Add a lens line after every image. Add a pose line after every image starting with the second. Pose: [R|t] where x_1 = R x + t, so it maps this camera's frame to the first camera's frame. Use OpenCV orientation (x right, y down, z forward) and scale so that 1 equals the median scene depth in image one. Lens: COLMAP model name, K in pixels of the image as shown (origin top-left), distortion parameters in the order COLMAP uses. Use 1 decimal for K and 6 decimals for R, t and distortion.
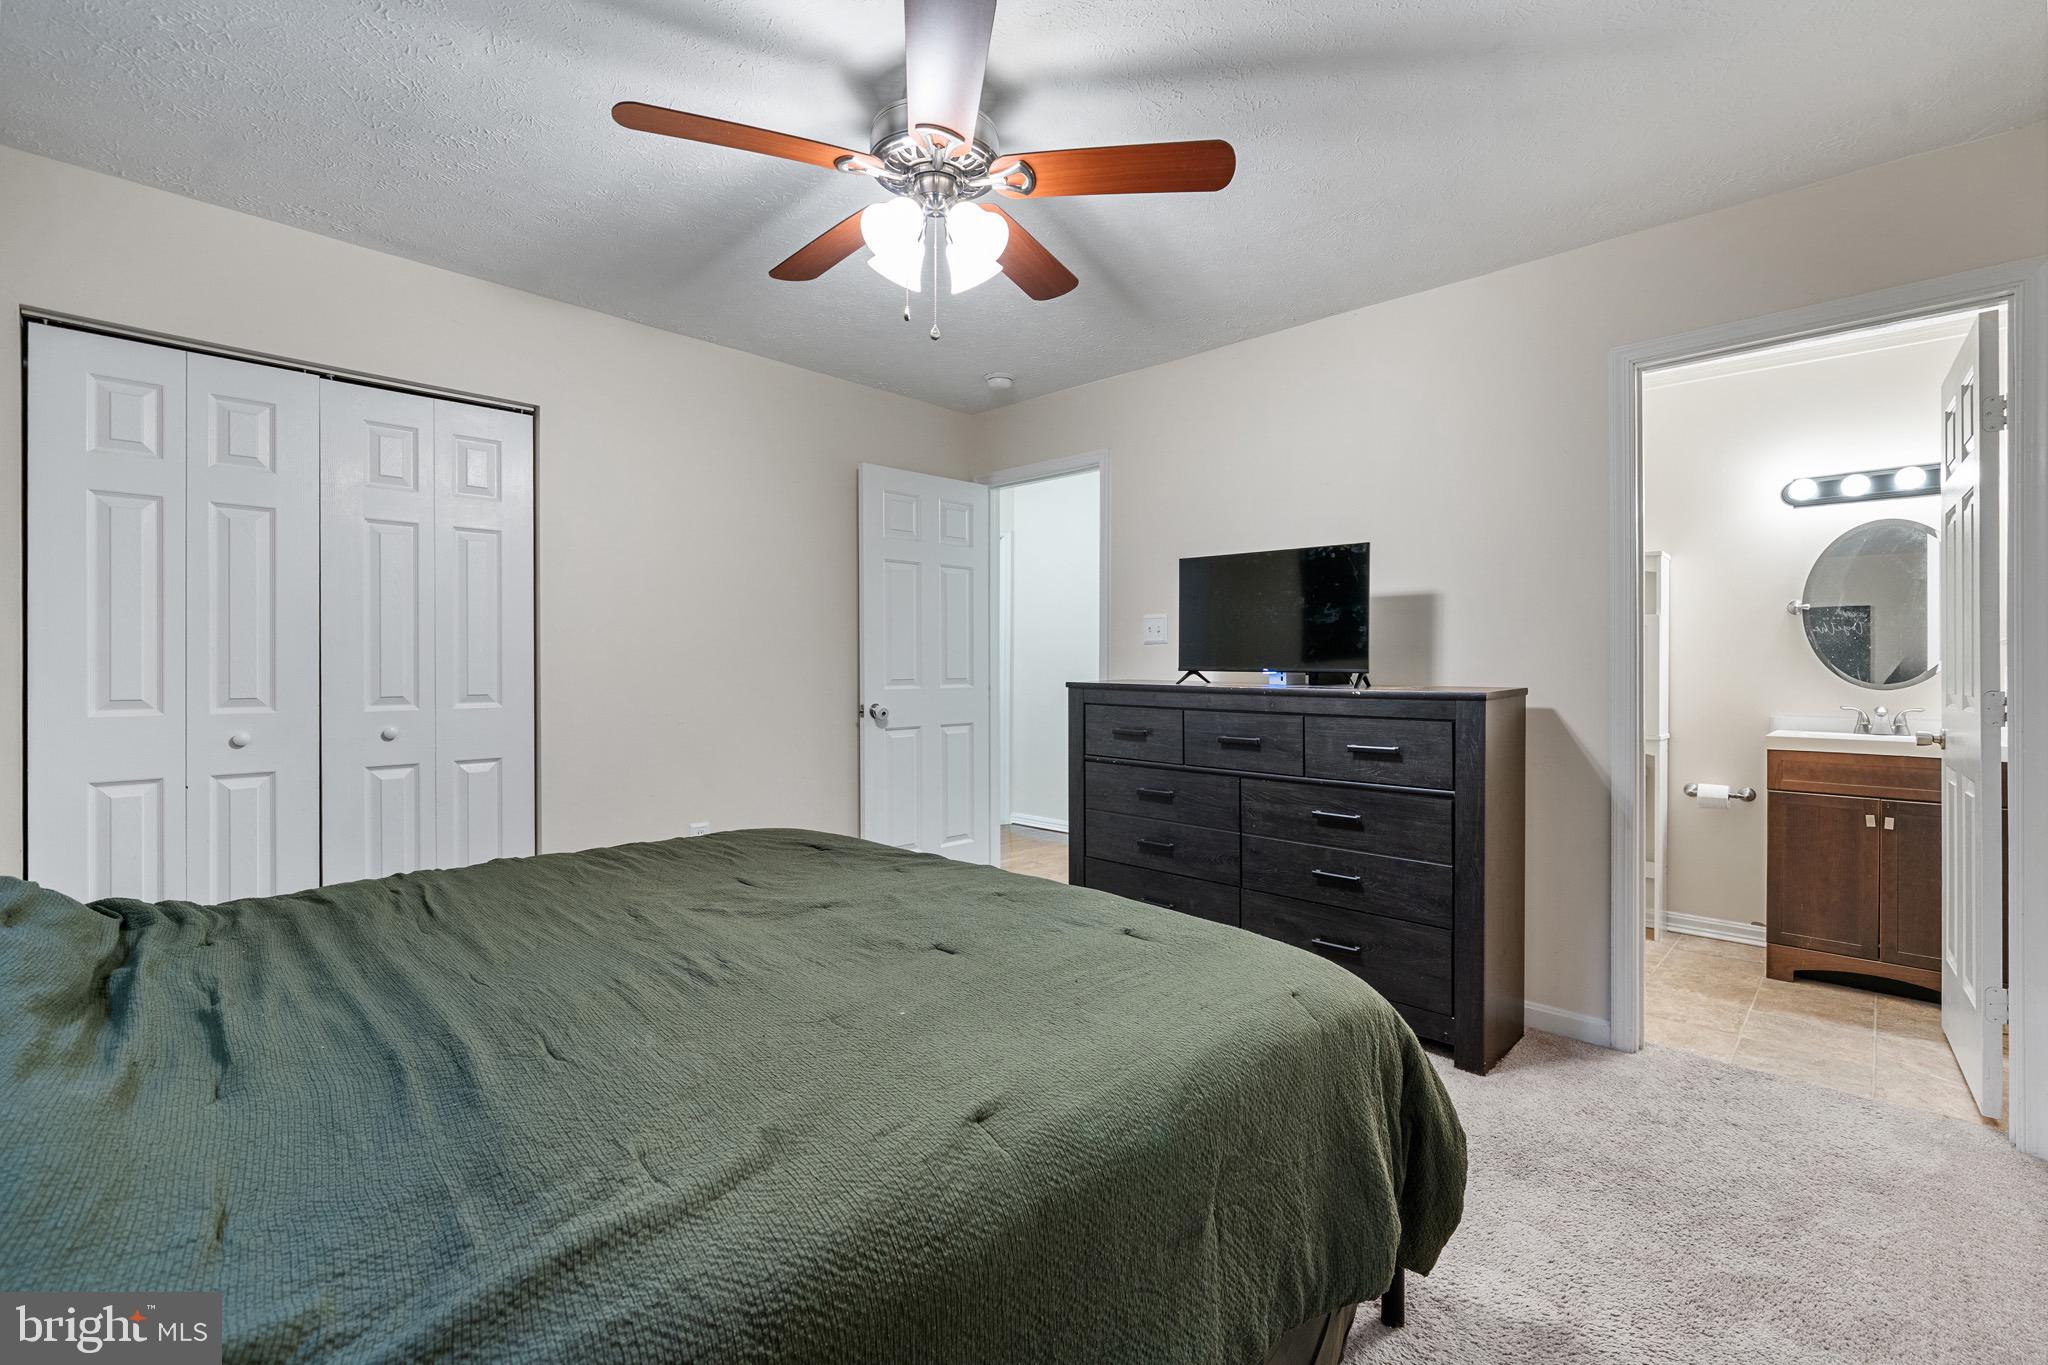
lens RADIAL K [[885.1, 0, 1025.4], [0, 885.1, 666.9], [0, 0, 1]] dist [-0.002232, -0.000125]
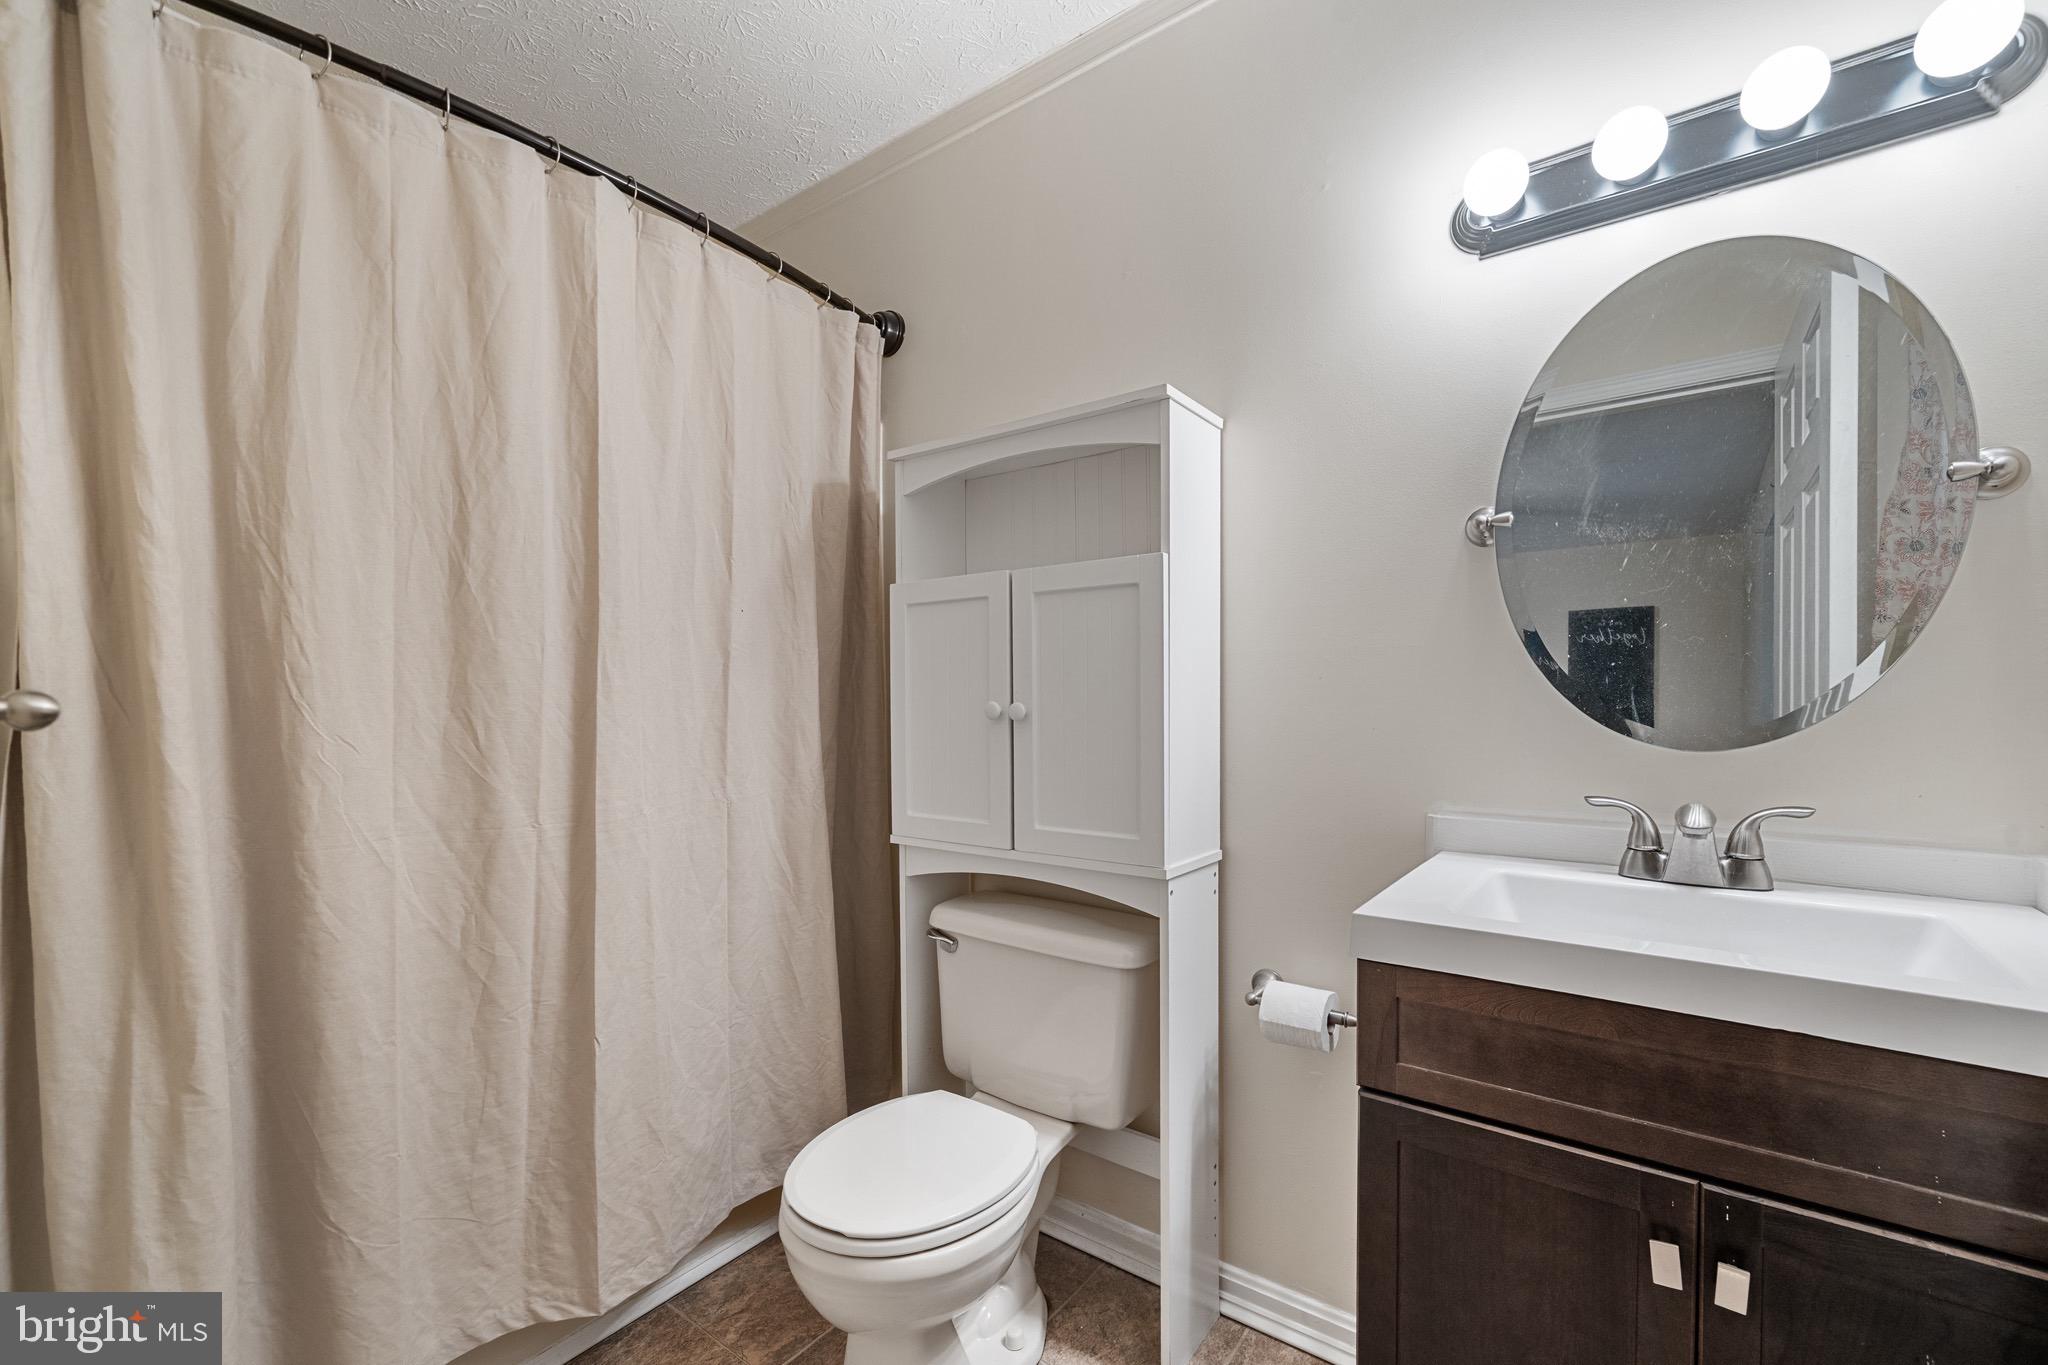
lens RADIAL K [[847.6, 0, 1022.2], [0, 847.6, 702.3], [0, 0, 1]] dist [0.007213, 0.000119]
pose [[0.992443, -0.001836, 0.122695, 0.675035], [0.000275, 0.999919, 0.012738, 0.002266], [-0.122709, -0.012607, 0.992363, 0.709428]]
